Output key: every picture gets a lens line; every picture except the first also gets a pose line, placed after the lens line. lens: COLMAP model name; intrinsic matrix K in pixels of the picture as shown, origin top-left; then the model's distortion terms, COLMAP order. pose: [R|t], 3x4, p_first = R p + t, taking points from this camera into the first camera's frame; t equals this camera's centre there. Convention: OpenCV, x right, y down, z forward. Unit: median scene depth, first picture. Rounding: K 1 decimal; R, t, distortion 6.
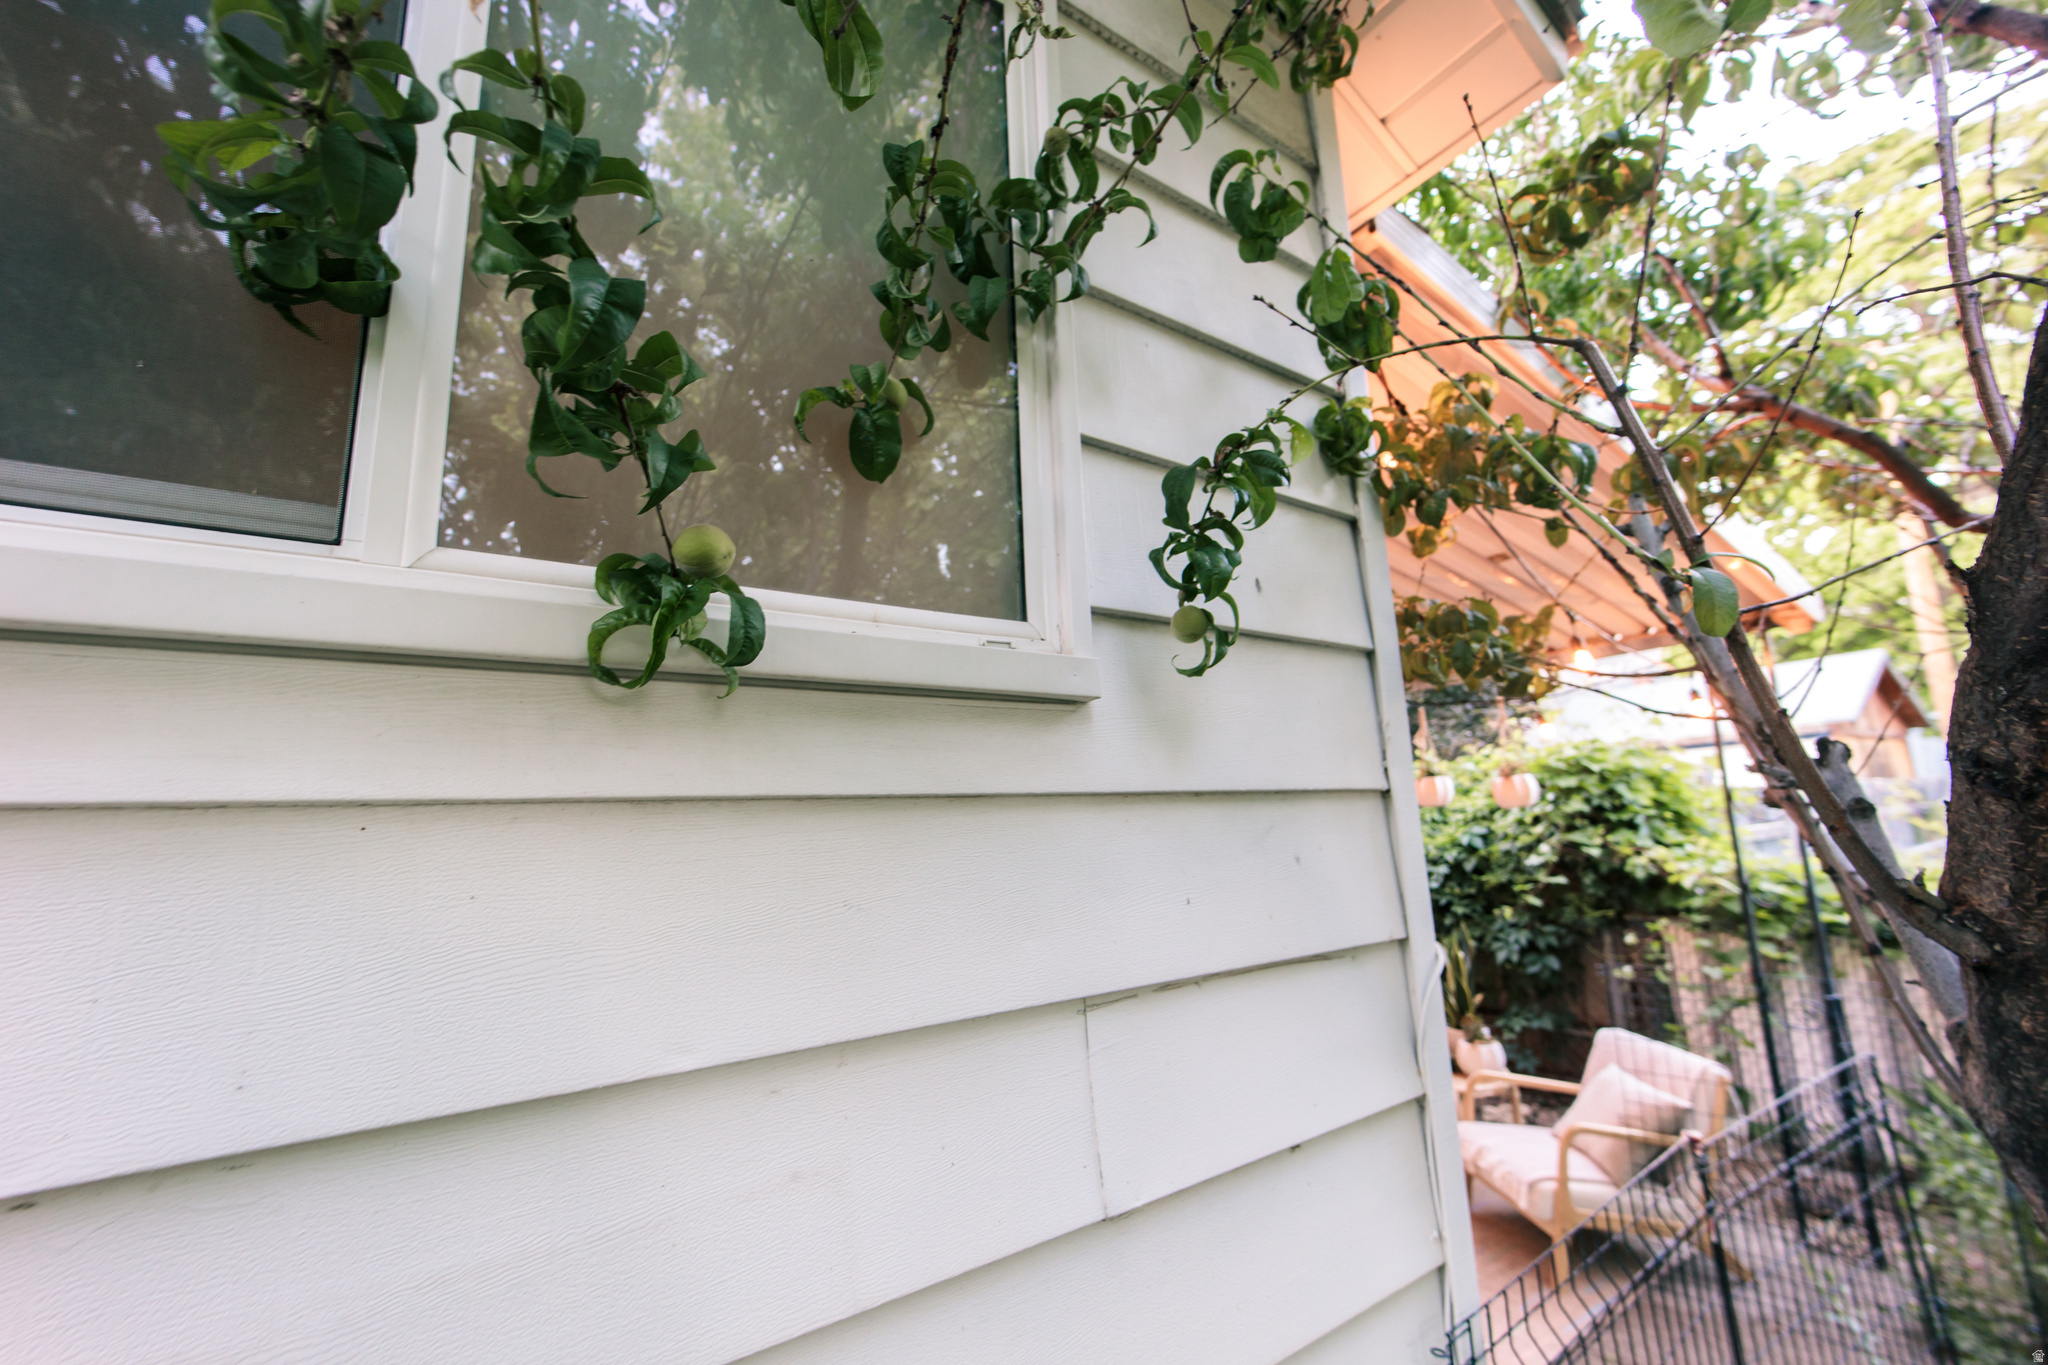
lens RADIAL K [[836.6, 0, 1025.6], [0, 836.6, 690.9], [0, 0, 1]] dist [0.001775, -0.001182]
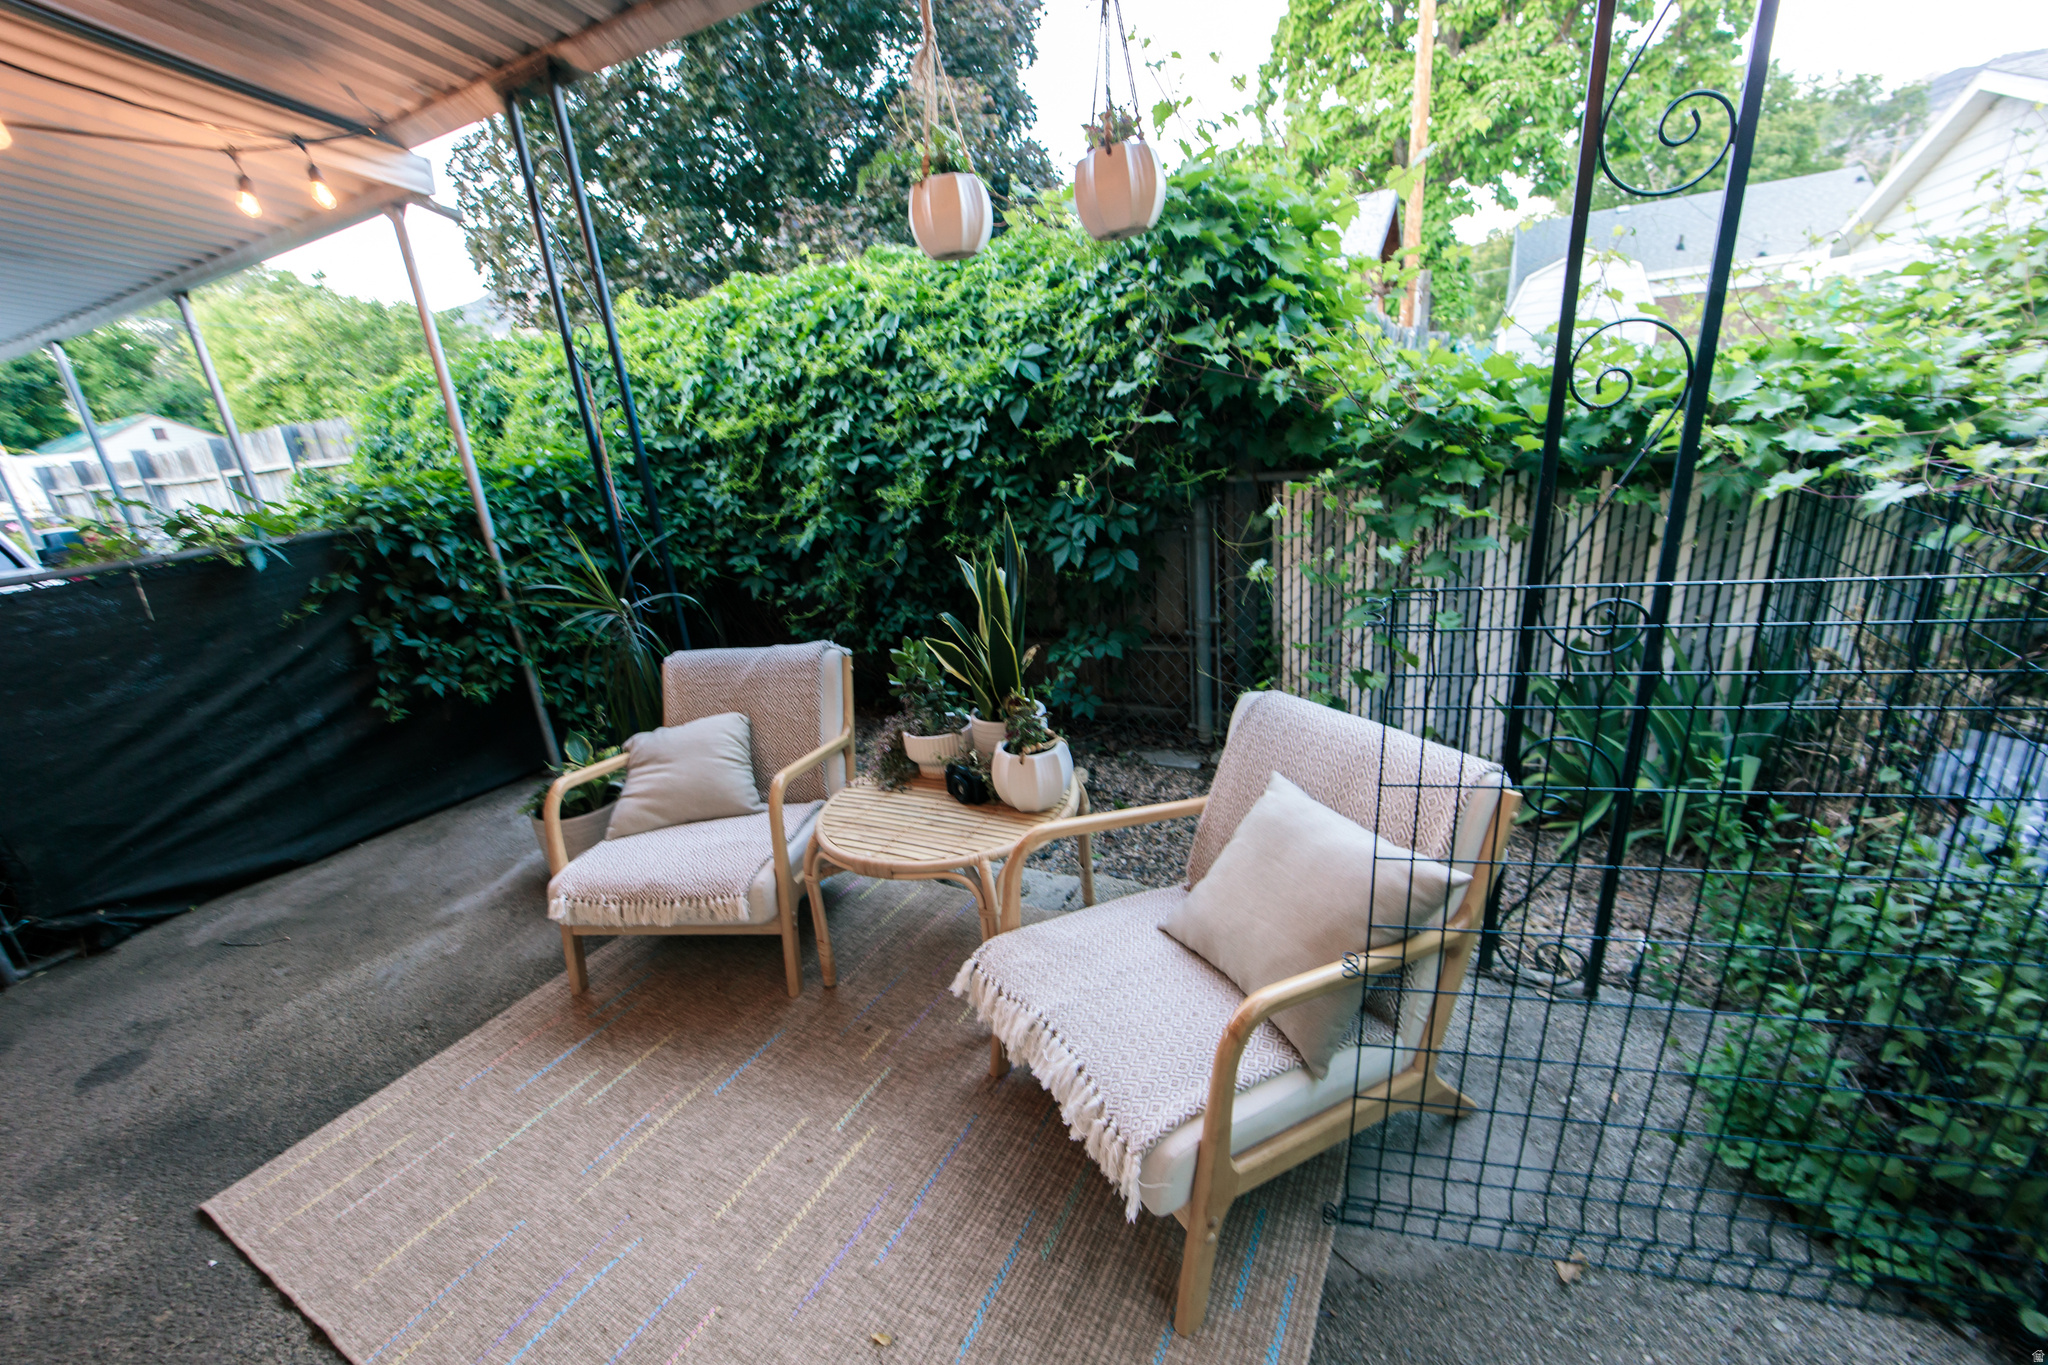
lens RADIAL K [[836.6, 0, 1025.6], [0, 836.6, 690.9], [0, 0, 1]] dist [0.001775, -0.001182]
pose [[0.879739, -0.186000, 0.437566, 0.271637], [-0.022063, 0.903343, 0.428350, 0.147979], [-0.474945, -0.386490, 0.790602, 0.514803]]
